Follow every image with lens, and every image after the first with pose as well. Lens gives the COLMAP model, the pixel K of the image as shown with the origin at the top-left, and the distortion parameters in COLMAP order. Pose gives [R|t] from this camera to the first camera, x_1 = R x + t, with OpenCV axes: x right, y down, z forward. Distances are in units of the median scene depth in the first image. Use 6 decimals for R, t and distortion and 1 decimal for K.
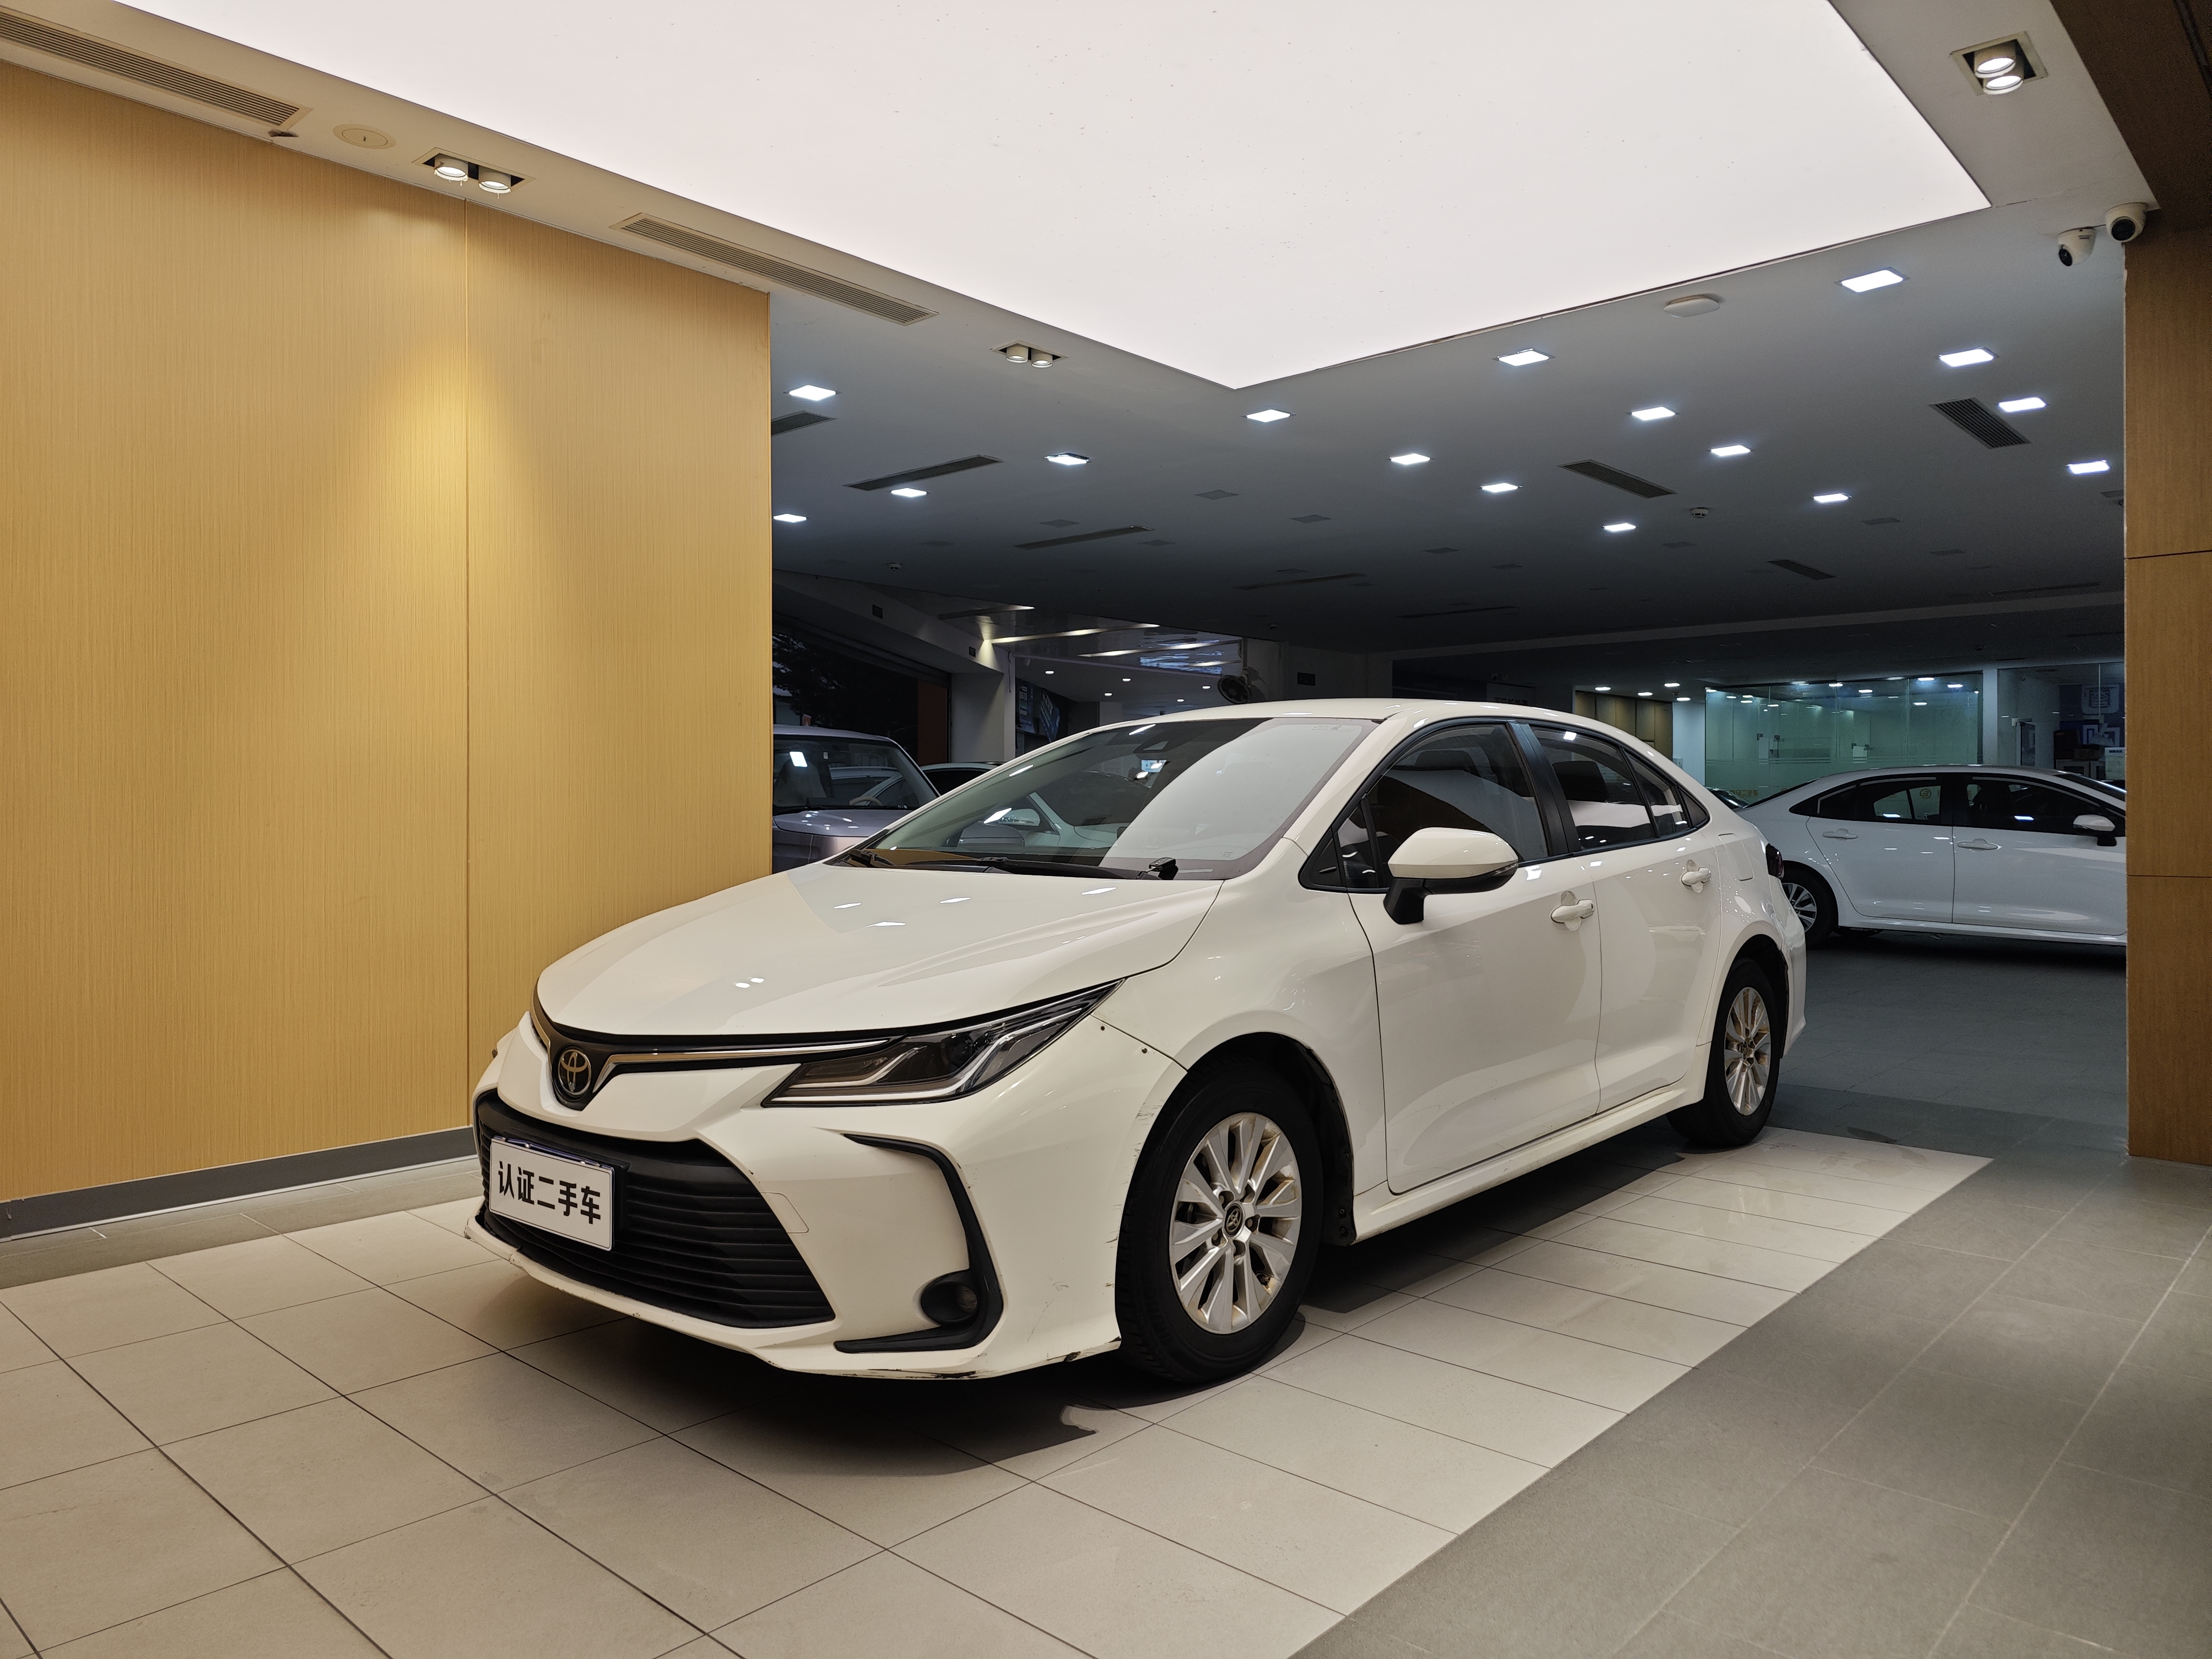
lens RADIAL K [[1498.6, 0, 1118.3], [0, 1498.6, 822.7], [0, 0, 1]] dist [0.035759, -0.045486]
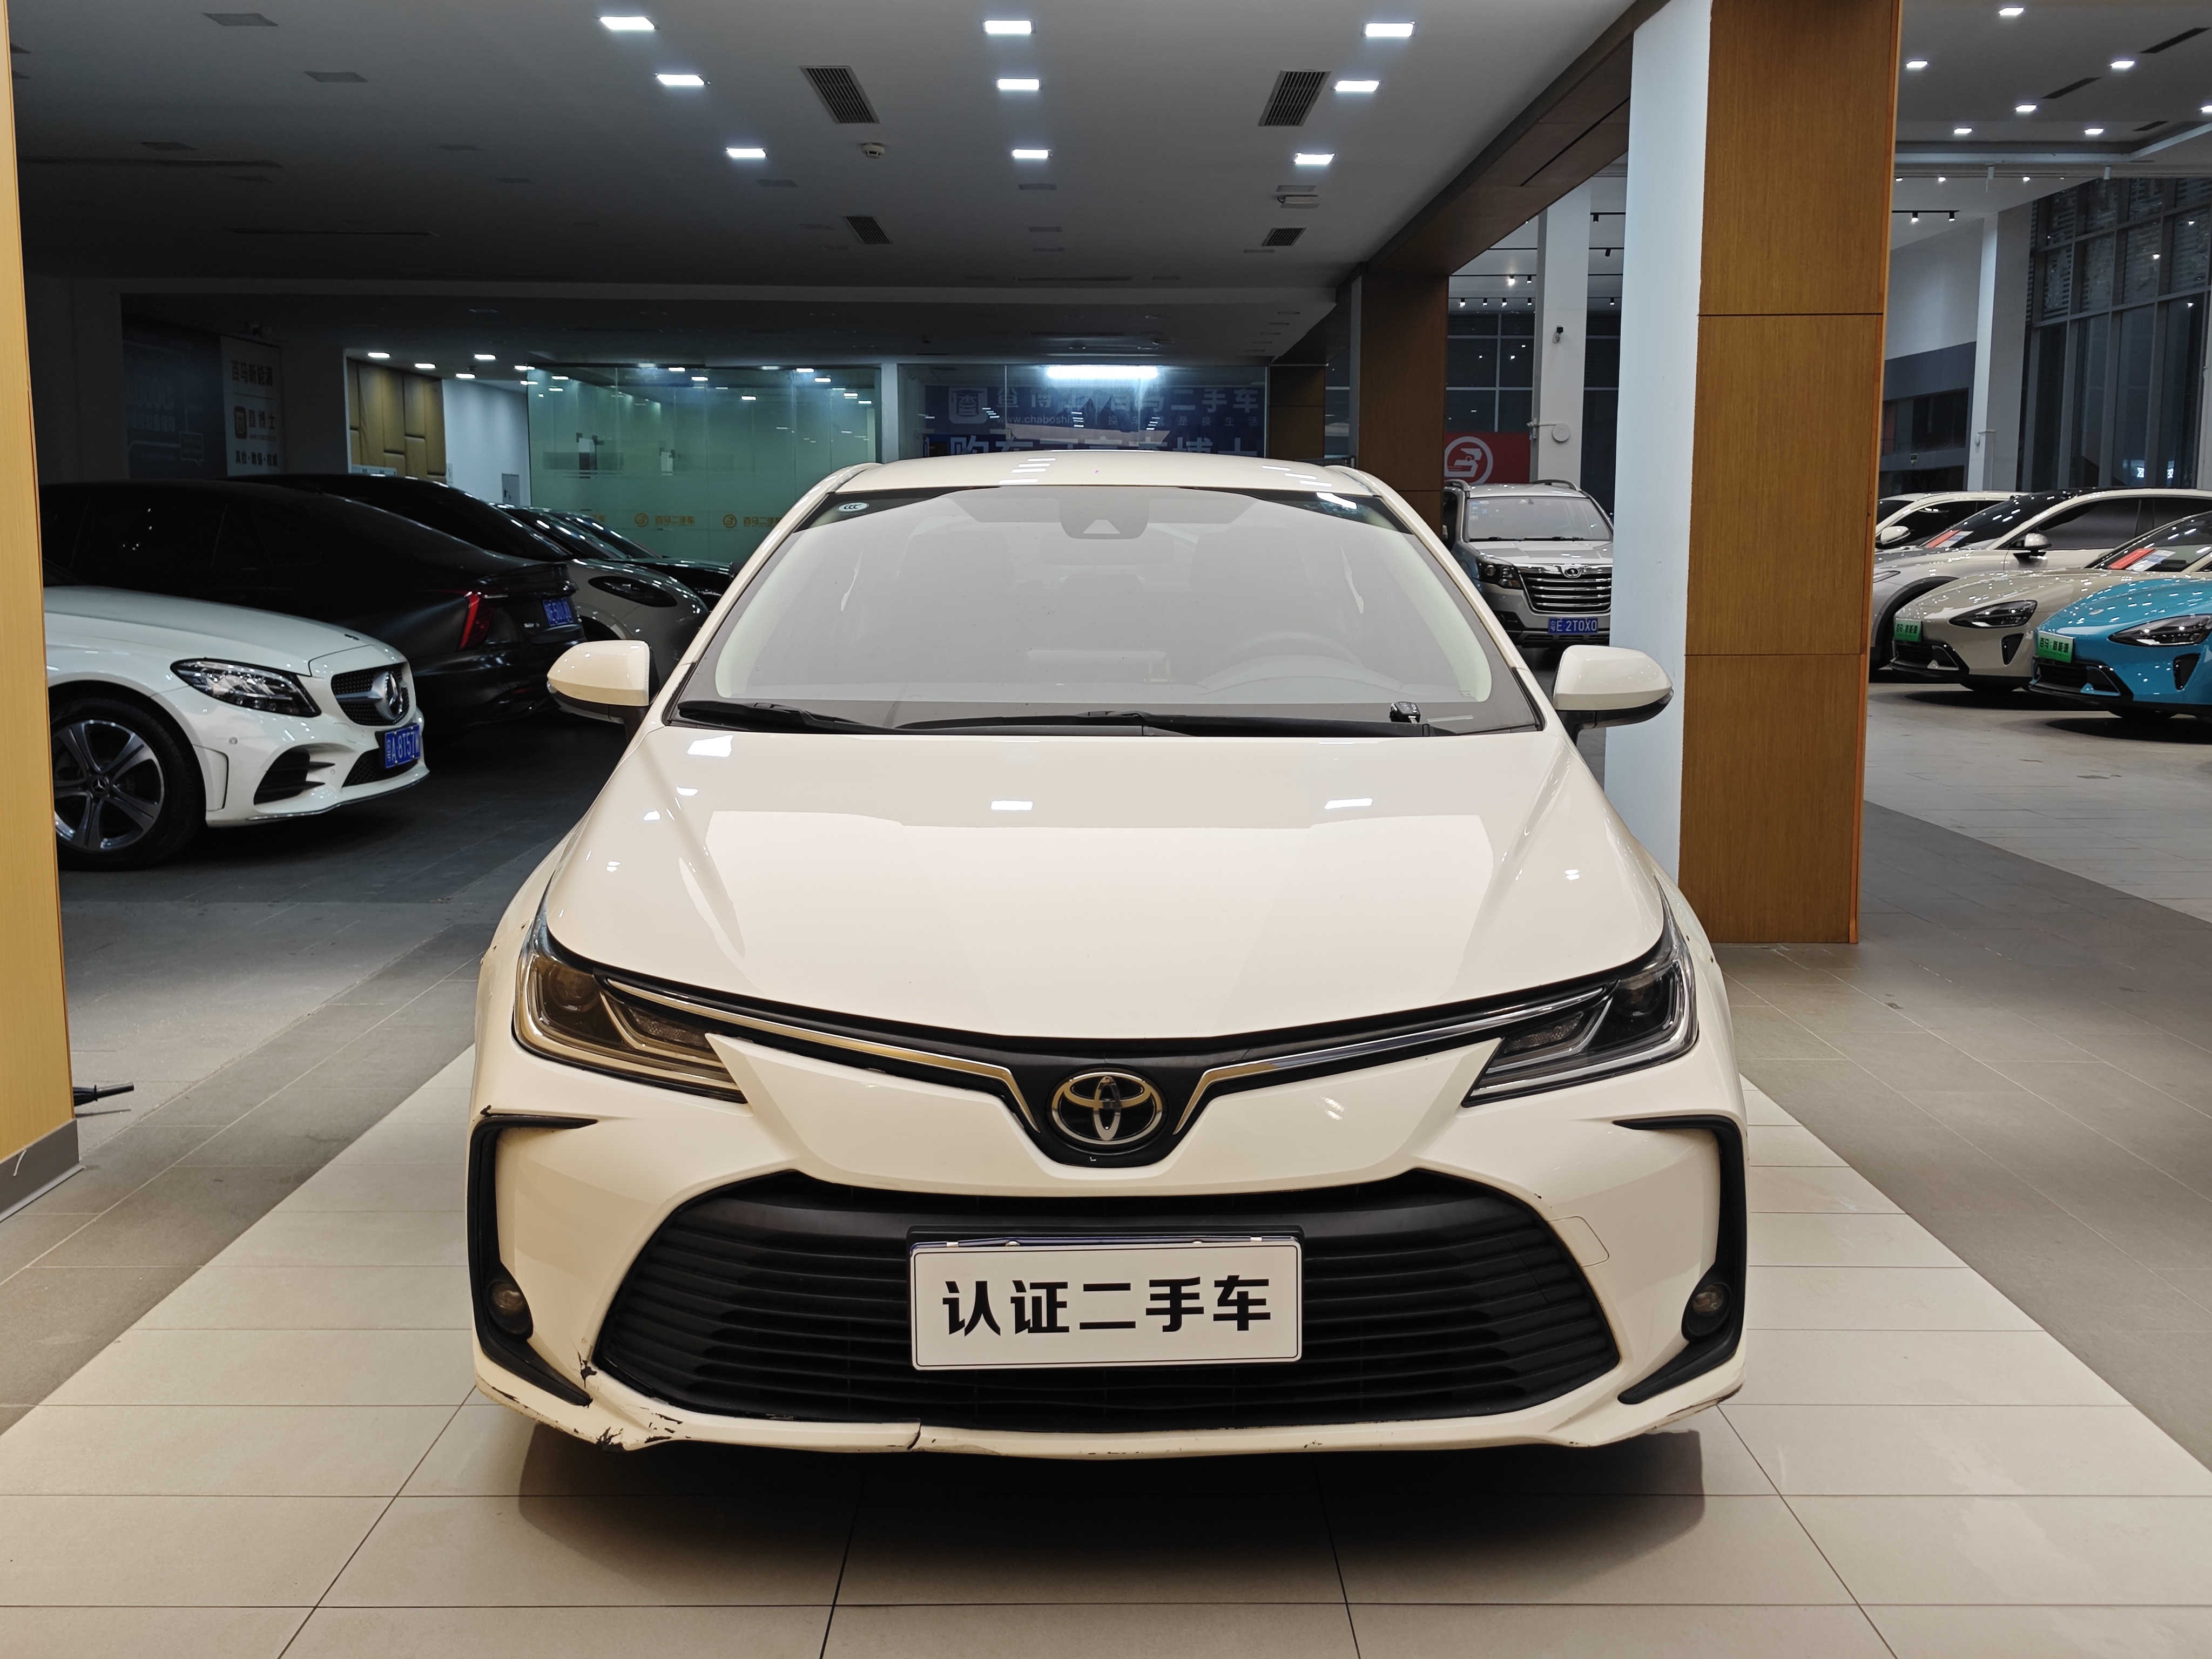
lens RADIAL K [[2210.9, 0, 1115.0], [0, 2210.9, 863.8], [0, 0, 1]] dist [0.052217, -0.006204]
pose [[0.735038, -0.097713, 0.670948, -0.959571], [0.001157, 0.989740, 0.142873, -0.061823], [-0.678025, -0.104241, 0.727609, 0.356537]]
